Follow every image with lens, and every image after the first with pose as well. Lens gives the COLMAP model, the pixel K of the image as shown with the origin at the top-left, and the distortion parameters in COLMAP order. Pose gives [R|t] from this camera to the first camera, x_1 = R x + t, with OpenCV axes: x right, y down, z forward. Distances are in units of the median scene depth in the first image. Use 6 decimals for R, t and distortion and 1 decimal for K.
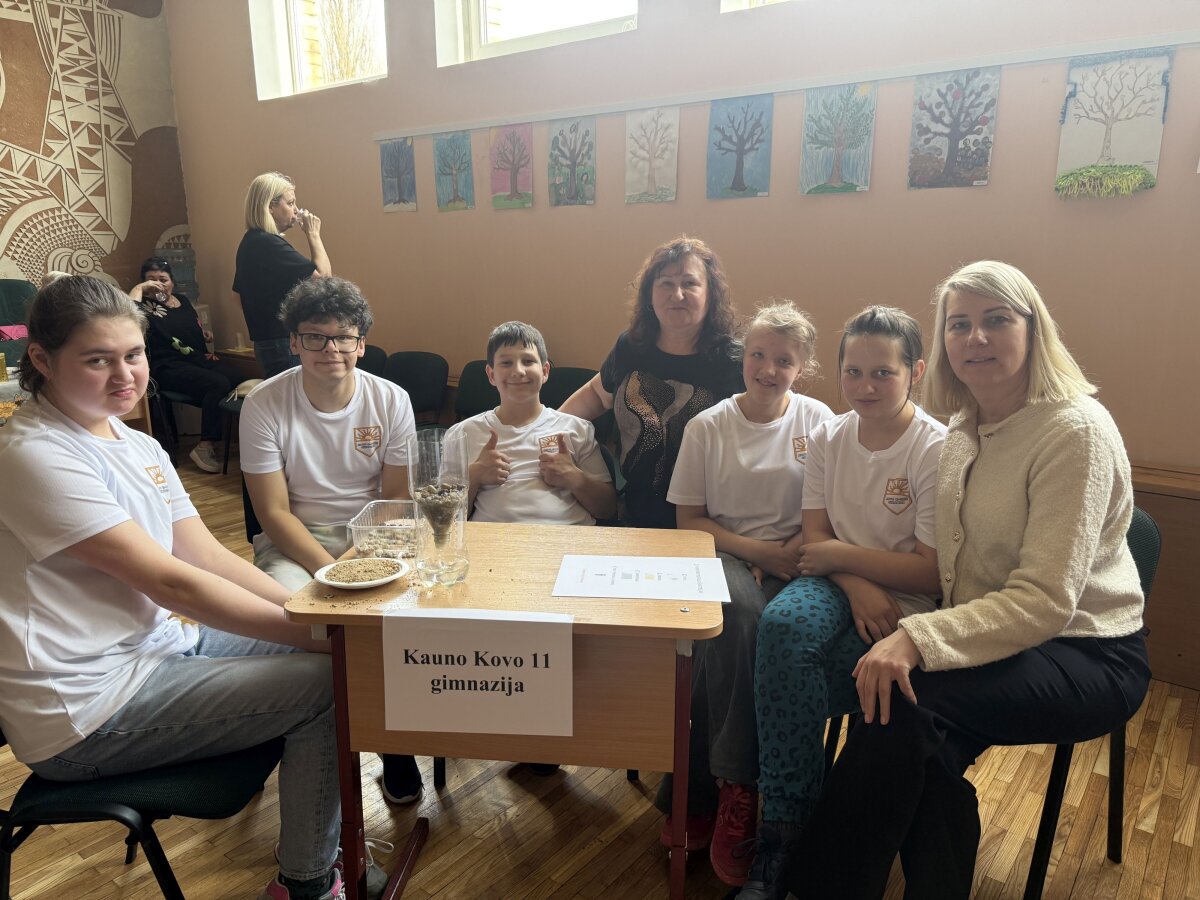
lens RADIAL K [[828.7, 0, 600.0], [0, 828.7, 450.0], [0, 0, 1]] dist [0.039429, -0.038381]
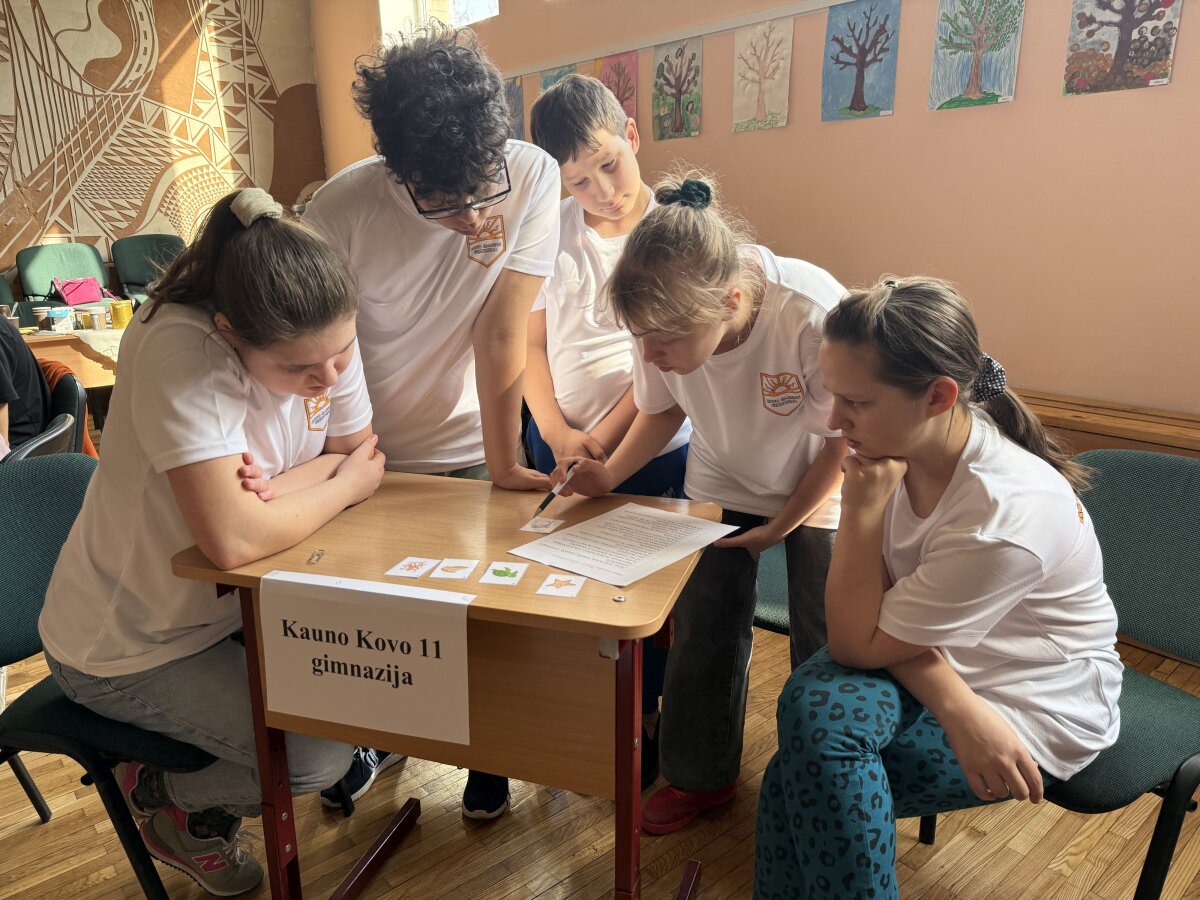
lens RADIAL K [[838.7, 0, 590.6], [0, 838.7, 449.3], [0, 0, 1]] dist [-0.004526, 0.005005]
pose [[0.980677, 0.039710, -0.191560, 0.064050], [-0.031707, 0.998499, 0.044665, 0.006523], [0.193046, -0.037728, 0.980464, 0.071653]]
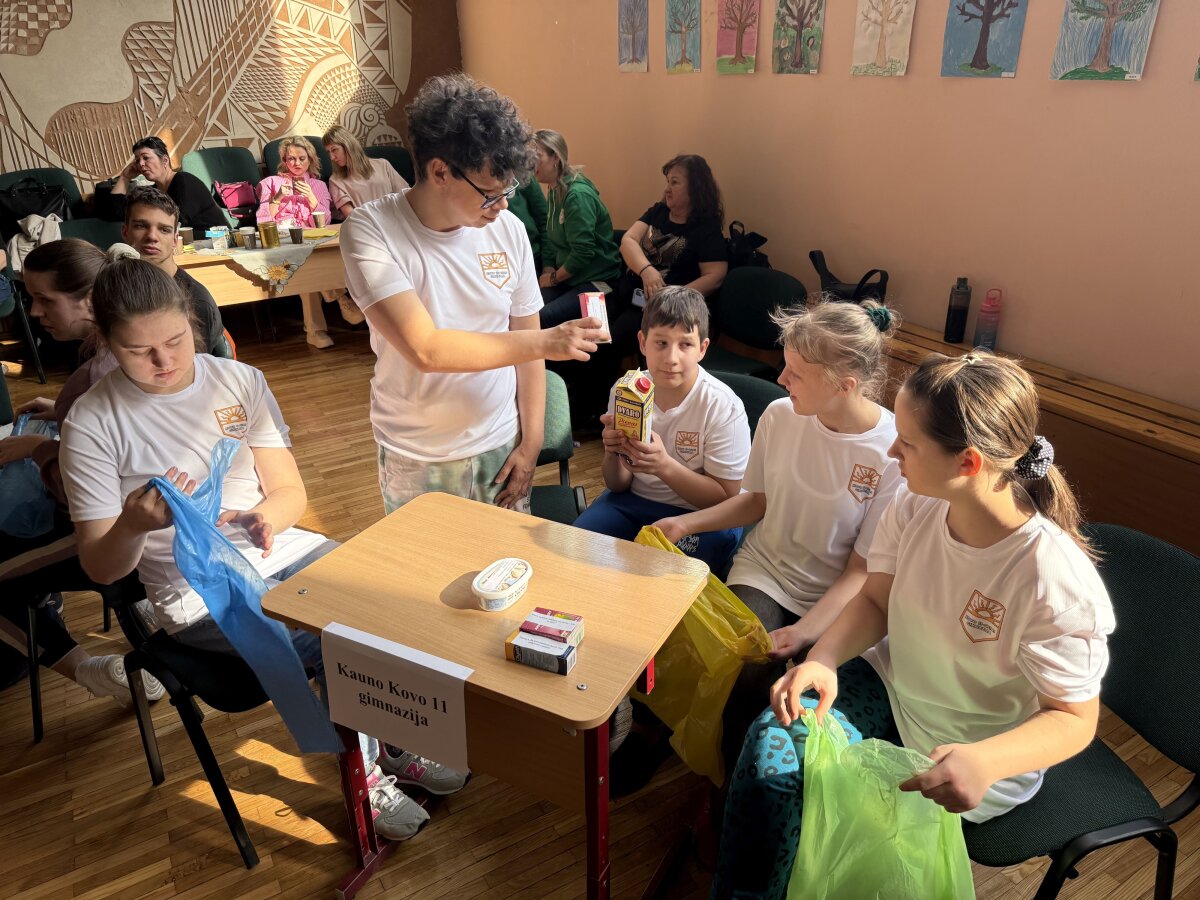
lens RADIAL K [[828.7, 0, 600.0], [0, 828.7, 450.0], [0, 0, 1]] dist [0.039429, -0.038381]
pose [[0.935039, 0.136977, -0.327017, 0.117824], [-0.068284, 0.974661, 0.213010, -0.083583], [0.347908, -0.176843, 0.920699, 0.047755]]
